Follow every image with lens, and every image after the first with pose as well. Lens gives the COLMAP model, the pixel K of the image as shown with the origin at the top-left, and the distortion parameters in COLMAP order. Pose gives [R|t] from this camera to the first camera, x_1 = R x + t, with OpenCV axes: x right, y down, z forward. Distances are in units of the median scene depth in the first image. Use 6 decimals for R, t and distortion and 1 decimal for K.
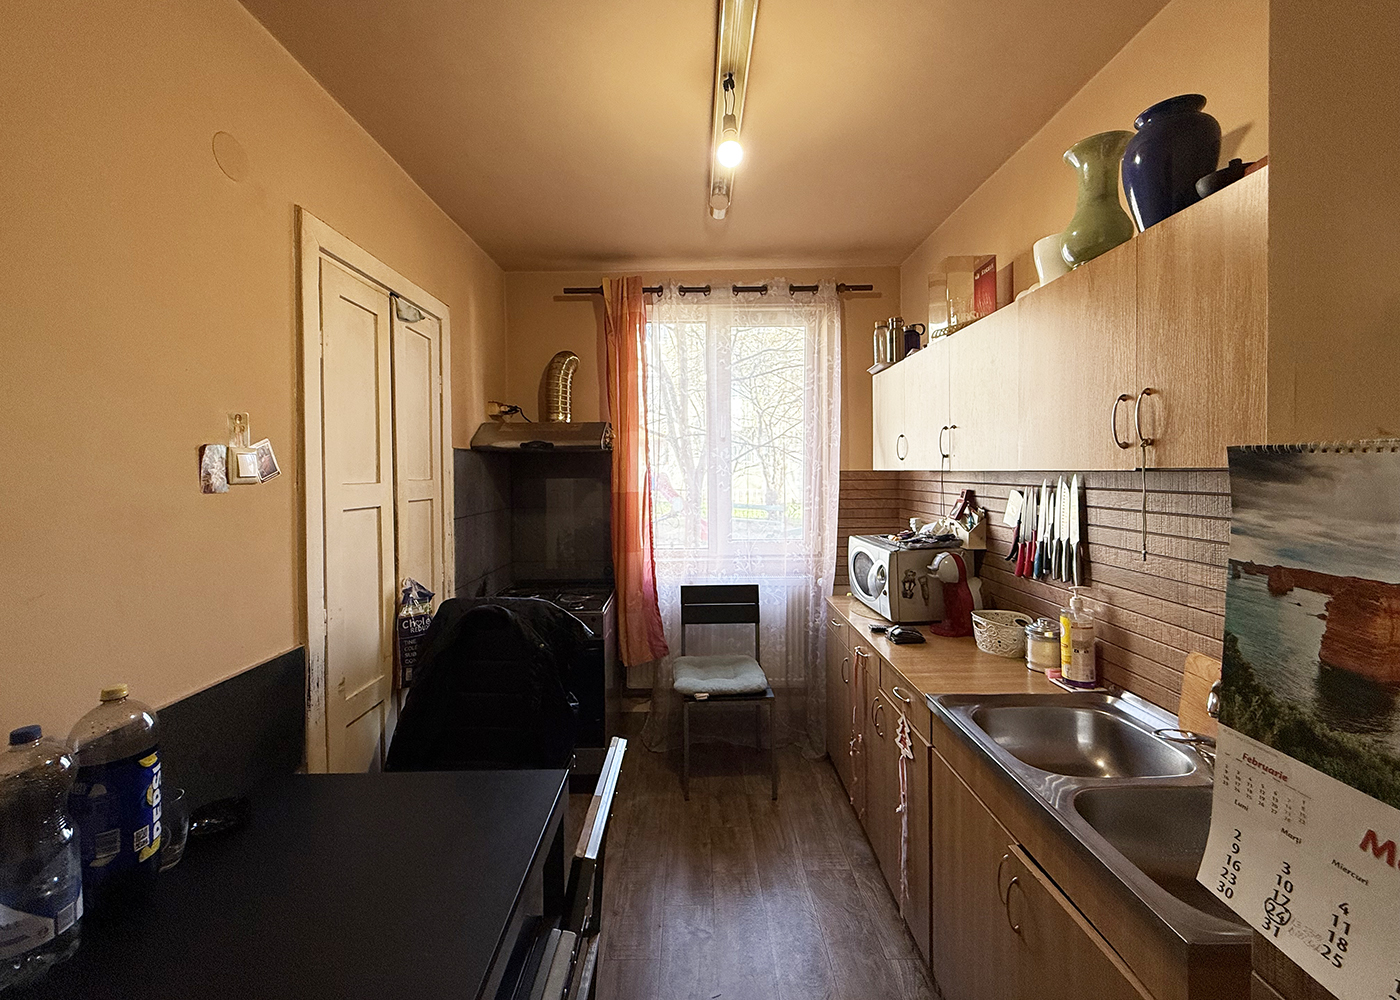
lens RADIAL K [[557.3, 0, 694.3], [0, 557.3, 478.3], [0, 0, 1]] dist [-0.003332, 0.000666]
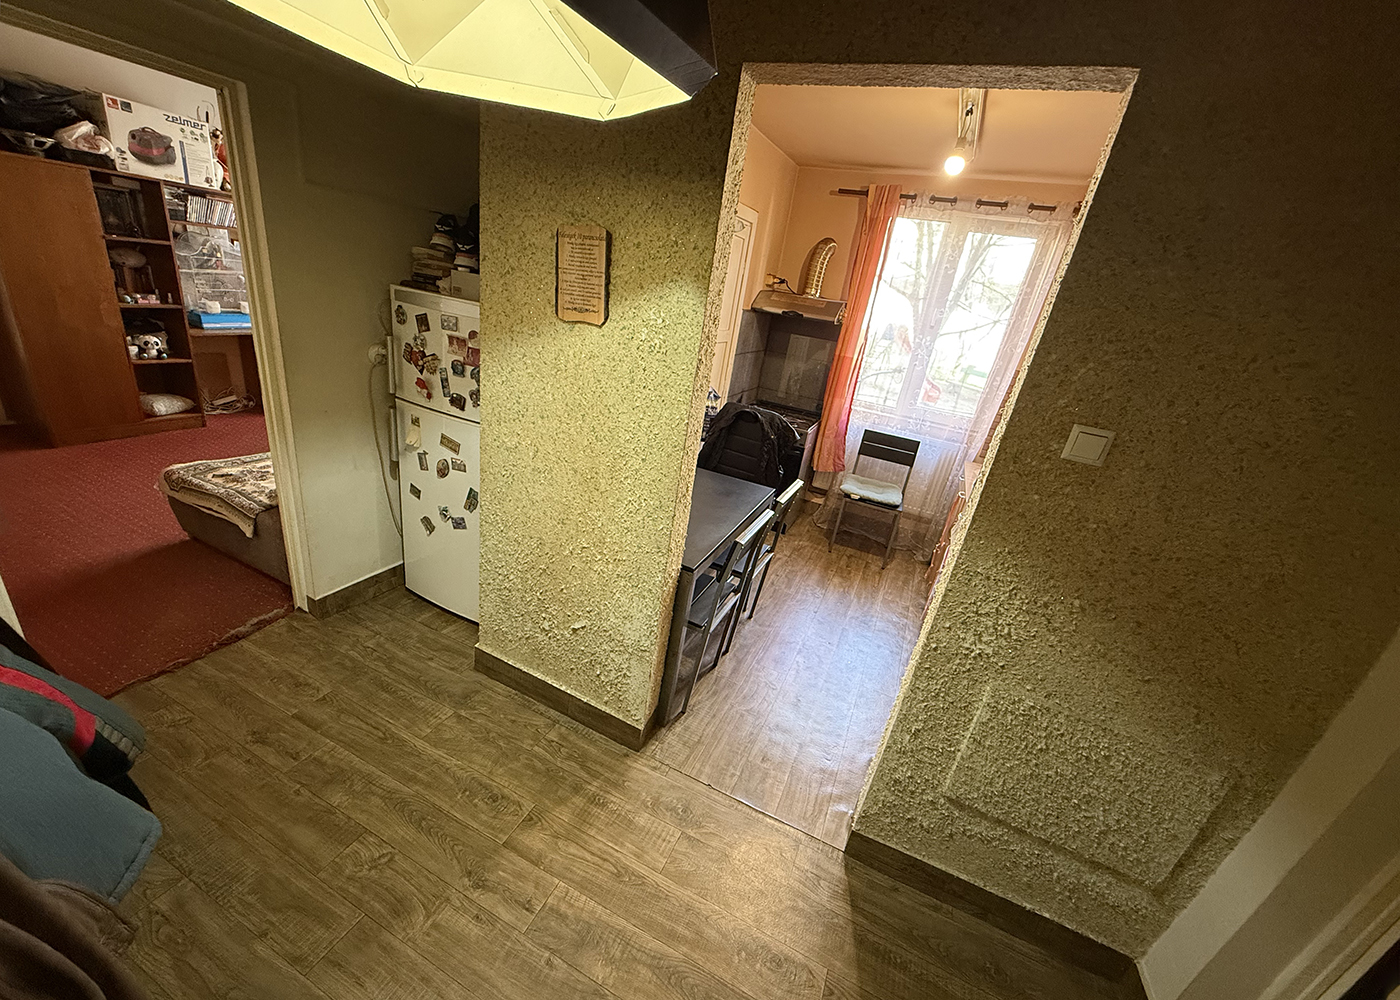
lens RADIAL K [[557.3, 0, 687.4], [0, 557.3, 511.7], [0, 0, 1]] dist [-0.003332, 0.000666]
pose [[0.898372, 0.292424, -0.327743, 0.100800], [-0.159178, 0.912196, 0.377572, -0.085830], [0.409377, -0.287031, 0.866039, -0.516603]]
